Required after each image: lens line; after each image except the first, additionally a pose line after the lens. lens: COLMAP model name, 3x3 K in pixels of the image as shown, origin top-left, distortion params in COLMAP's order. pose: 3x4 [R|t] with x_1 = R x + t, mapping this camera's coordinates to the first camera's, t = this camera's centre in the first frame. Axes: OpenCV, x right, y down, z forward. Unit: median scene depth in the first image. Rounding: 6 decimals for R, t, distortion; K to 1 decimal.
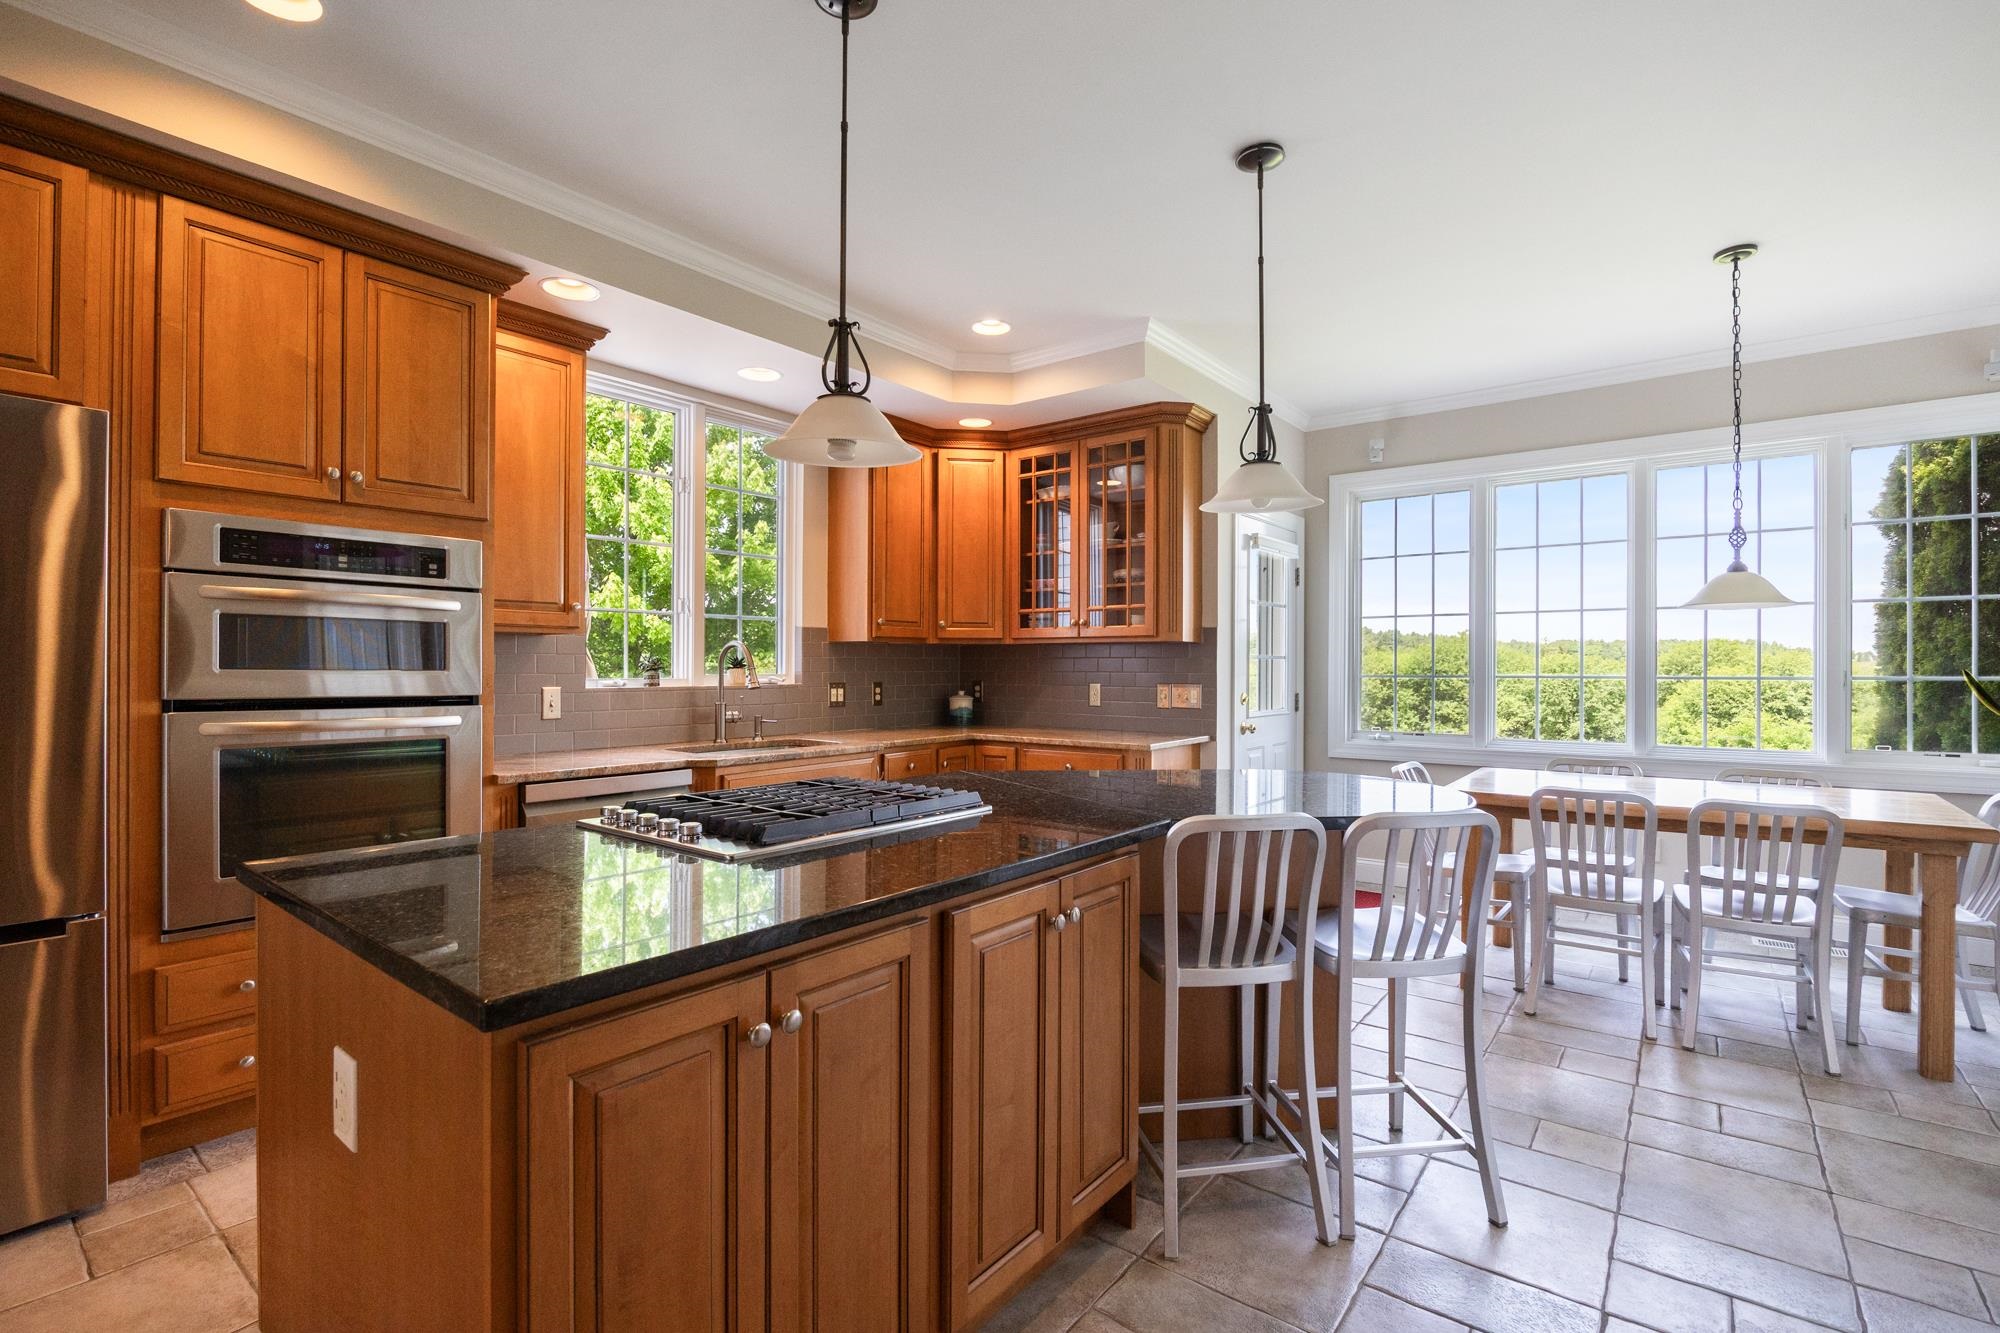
lens RADIAL K [[912.4, 0, 999.7], [0, 912.4, 665.1], [0, 0, 1]] dist [-0.010111, 0.001078]
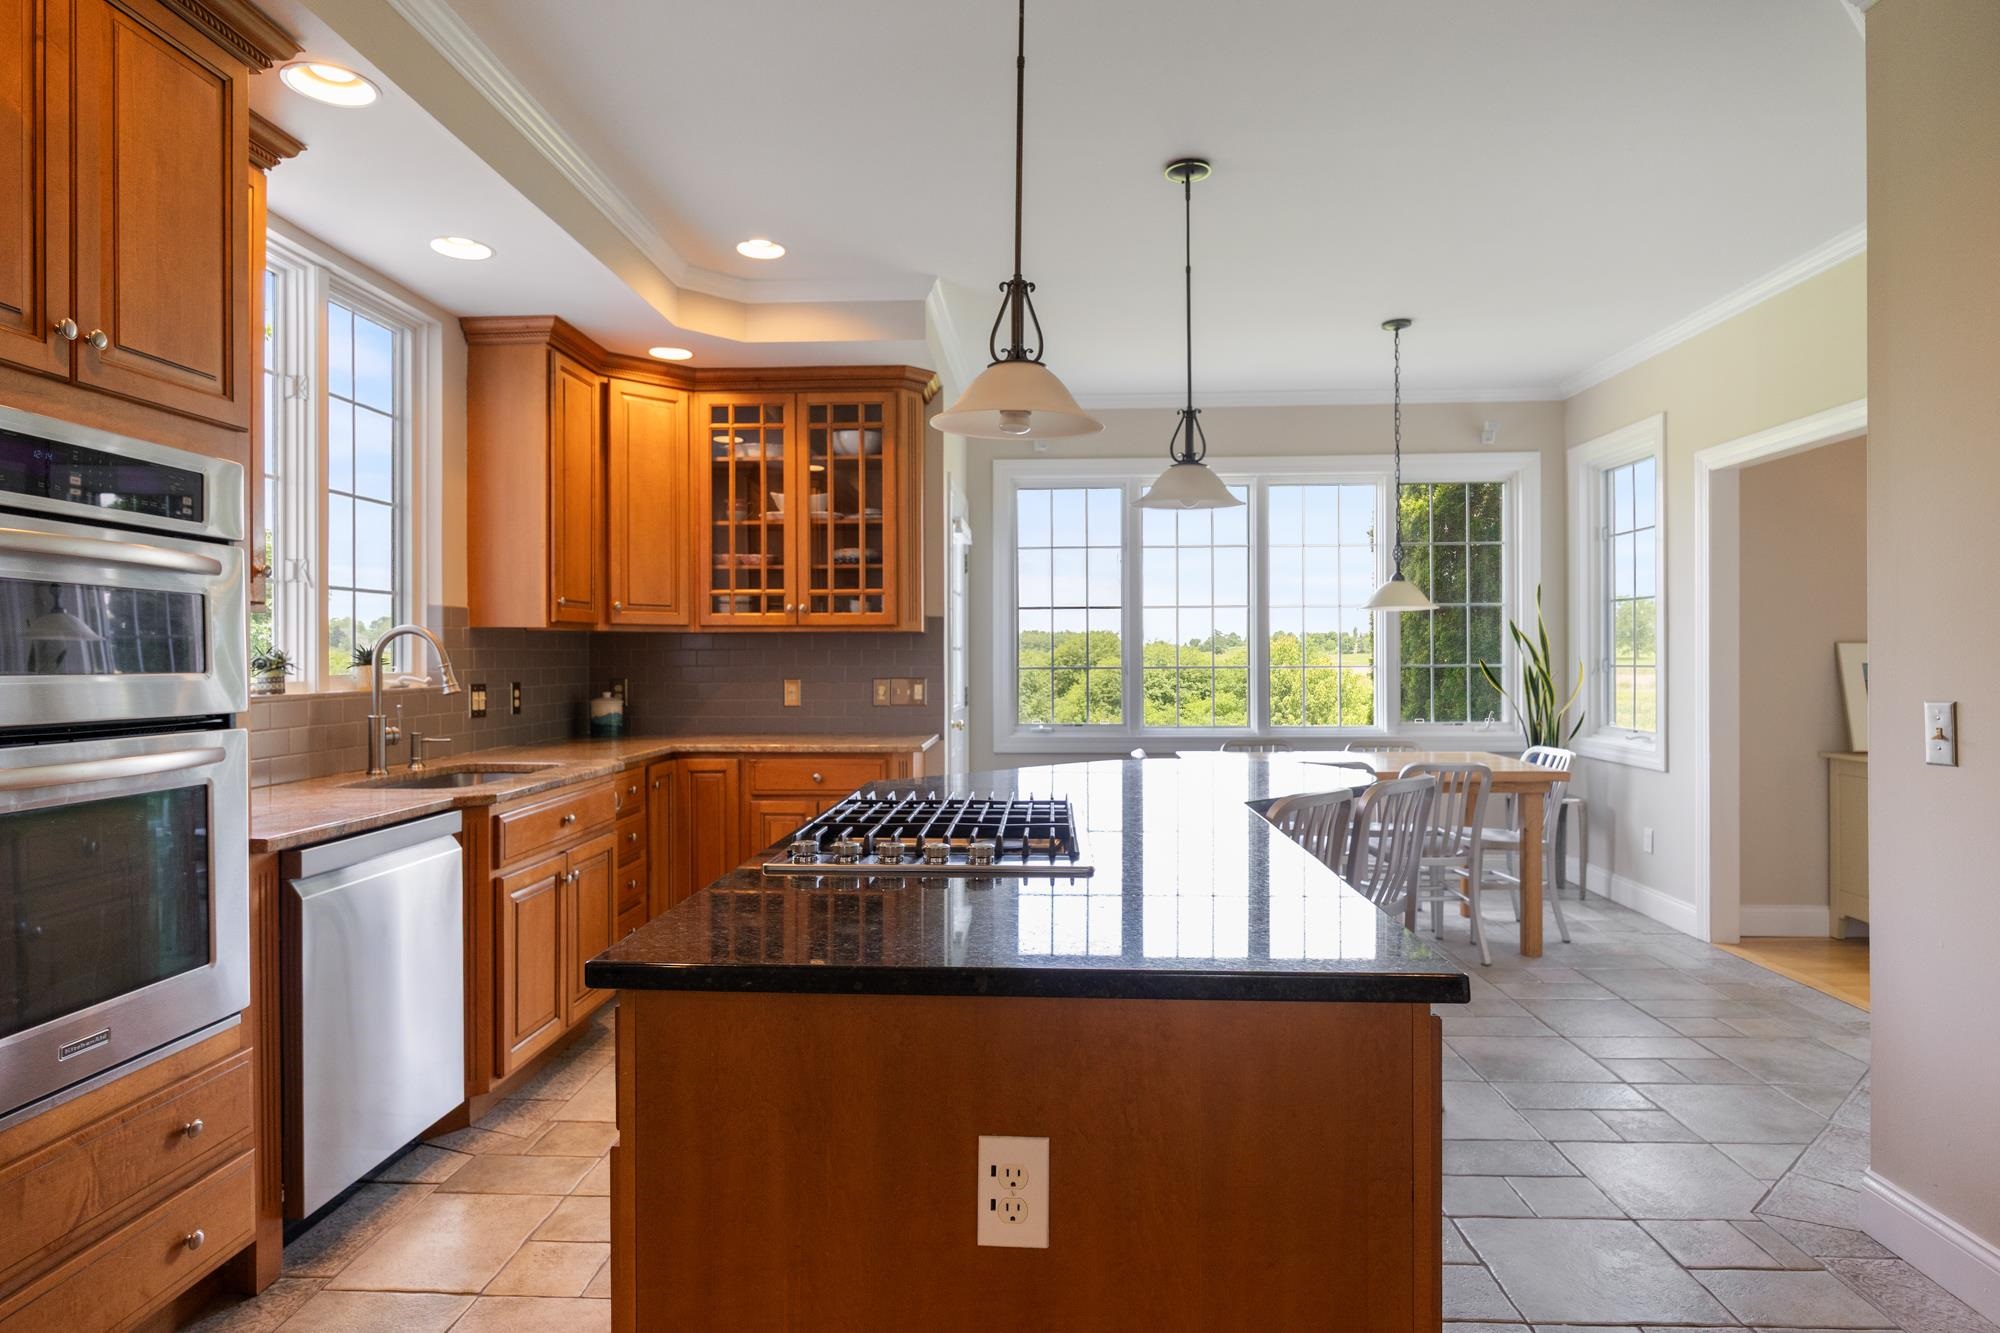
lens RADIAL K [[1102.6, 0, 1000.2], [0, 1102.6, 659.8], [0, 0, 1]] dist [-0.001065, 0.001682]
pose [[0.819763, -0.004828, 0.572682, -0.352953], [0.003276, 0.999988, 0.003742, -0.001936], [-0.572693, -0.001192, 0.819769, 0.051059]]
